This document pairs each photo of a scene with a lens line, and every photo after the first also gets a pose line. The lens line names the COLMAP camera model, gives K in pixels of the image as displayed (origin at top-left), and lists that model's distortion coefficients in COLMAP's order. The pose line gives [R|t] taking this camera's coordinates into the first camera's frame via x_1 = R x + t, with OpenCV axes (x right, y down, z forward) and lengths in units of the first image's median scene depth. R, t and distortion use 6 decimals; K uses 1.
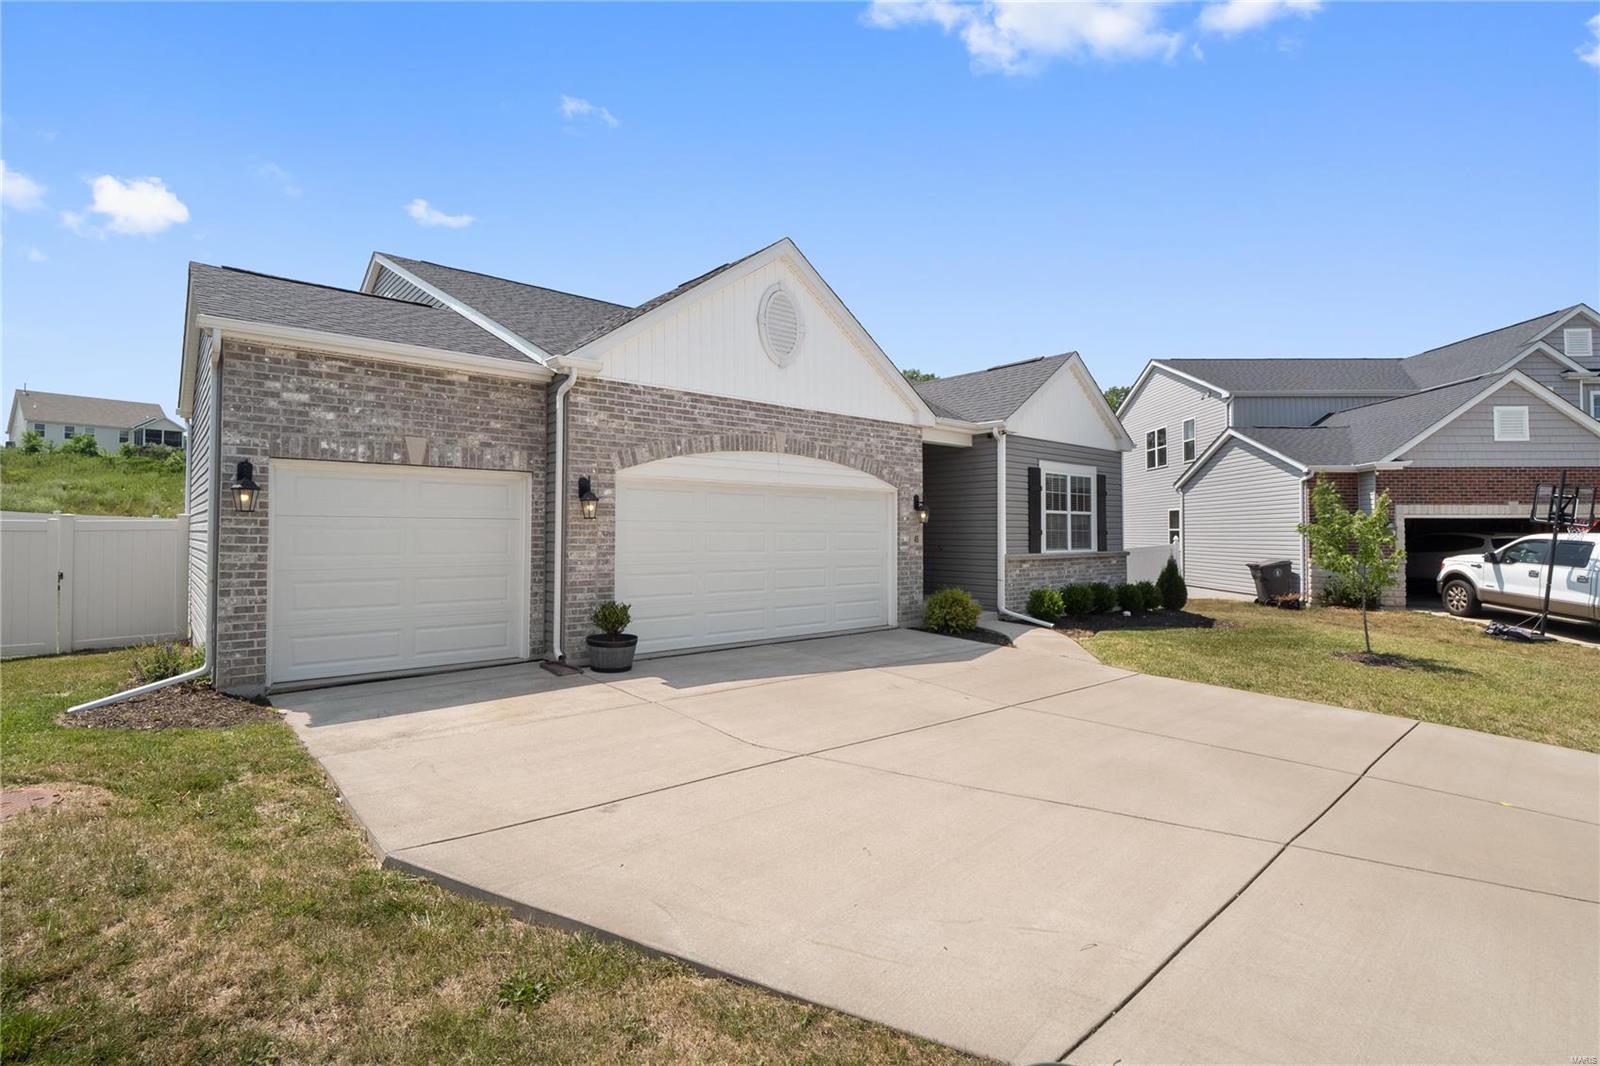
lens RADIAL K [[773.2, 0, 794.5], [0, 773.2, 511.8], [0, 0, 1]] dist [-0.014834, 0.000037]
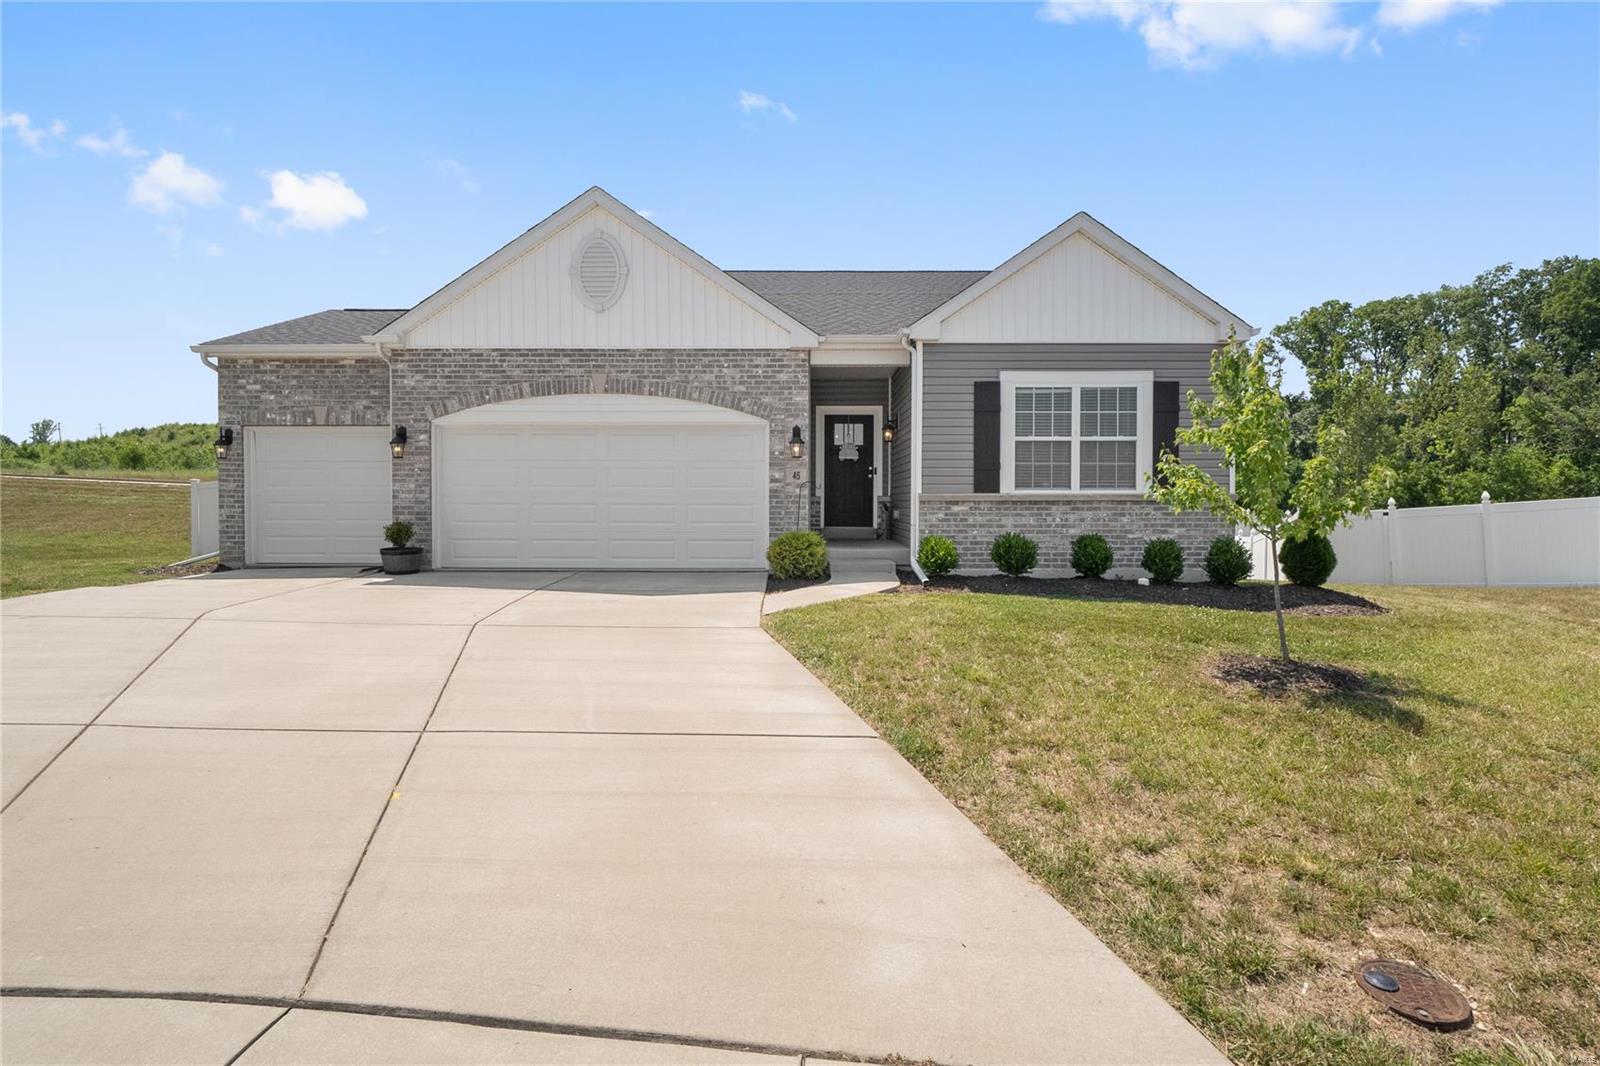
lens RADIAL K [[752.2, 0, 797.5], [0, 752.2, 514.2], [0, 0, 1]] dist [-0.014086, -0.000385]
pose [[0.744776, 0.006003, -0.667287, 0.873810], [0.018353, 0.999397, 0.029475, 0.064098], [0.667062, -0.034199, 0.744217, 0.408947]]
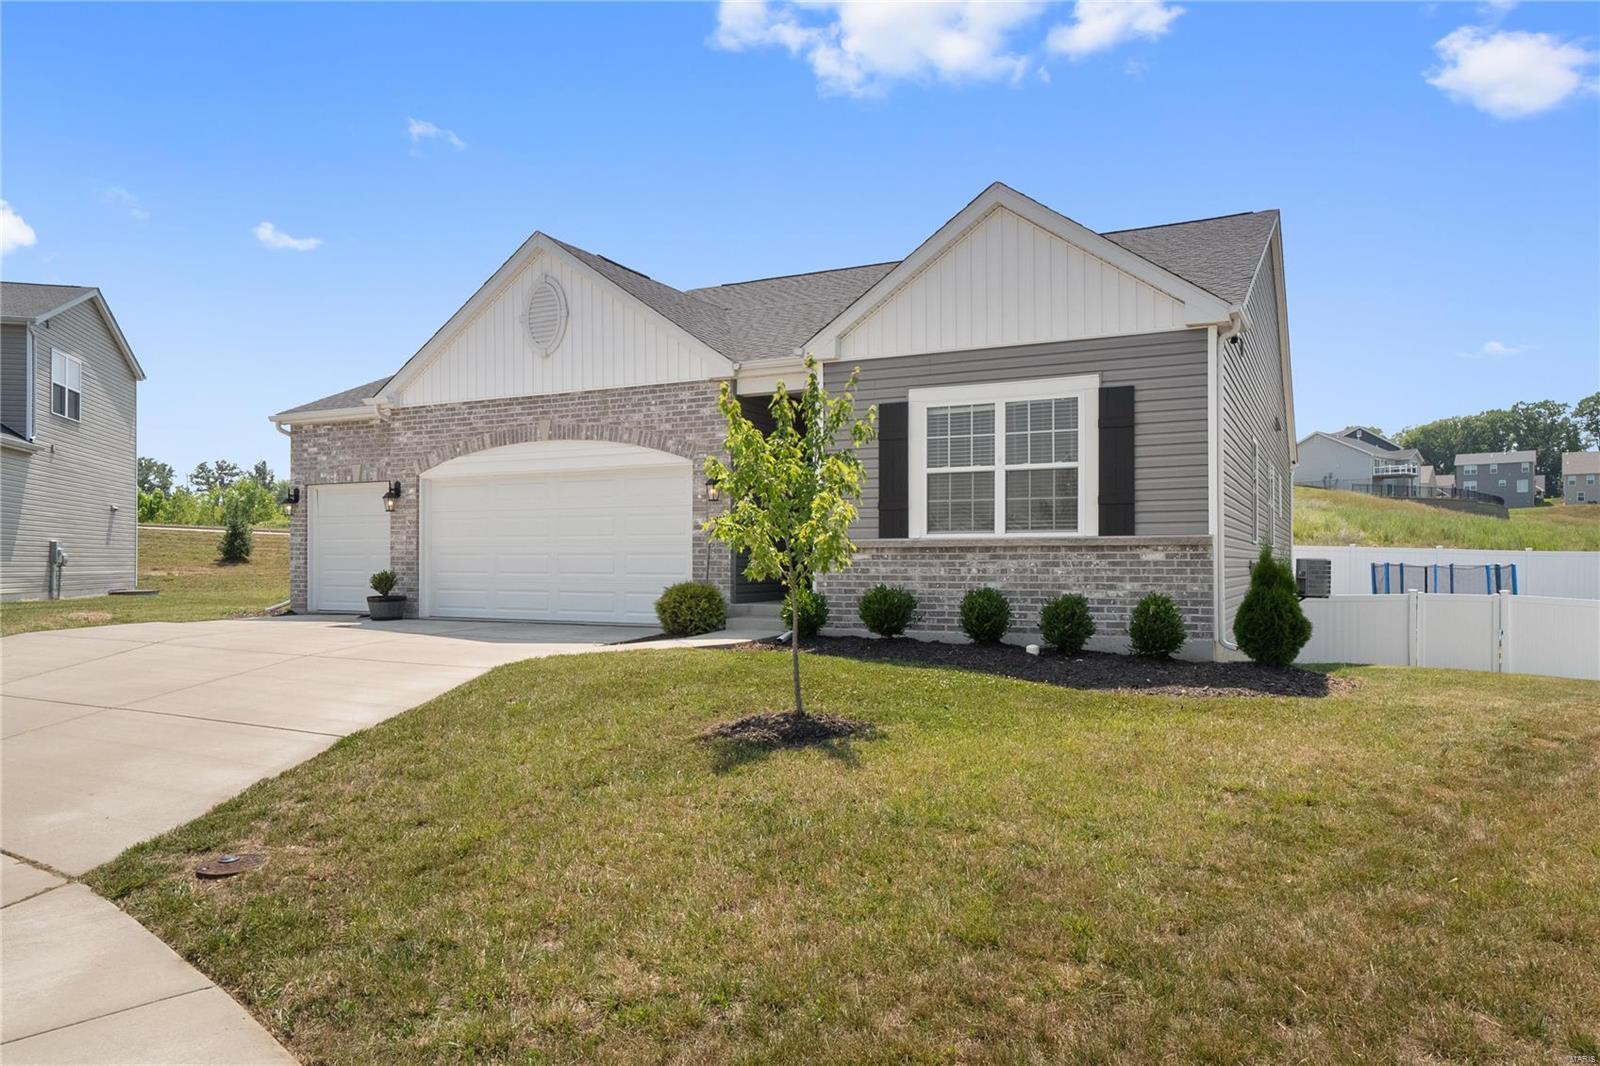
lens RADIAL K [[1098.5, 0, 772.2], [0, 1098.5, 552.9], [0, 0, 1]] dist [-0.023632, 0.001896]
pose [[0.352147, -0.009037, -0.935901, 1.459425], [0.027555, 0.999620, 0.000716, 0.081198], [0.935539, -0.026041, 0.352263, 0.764668]]
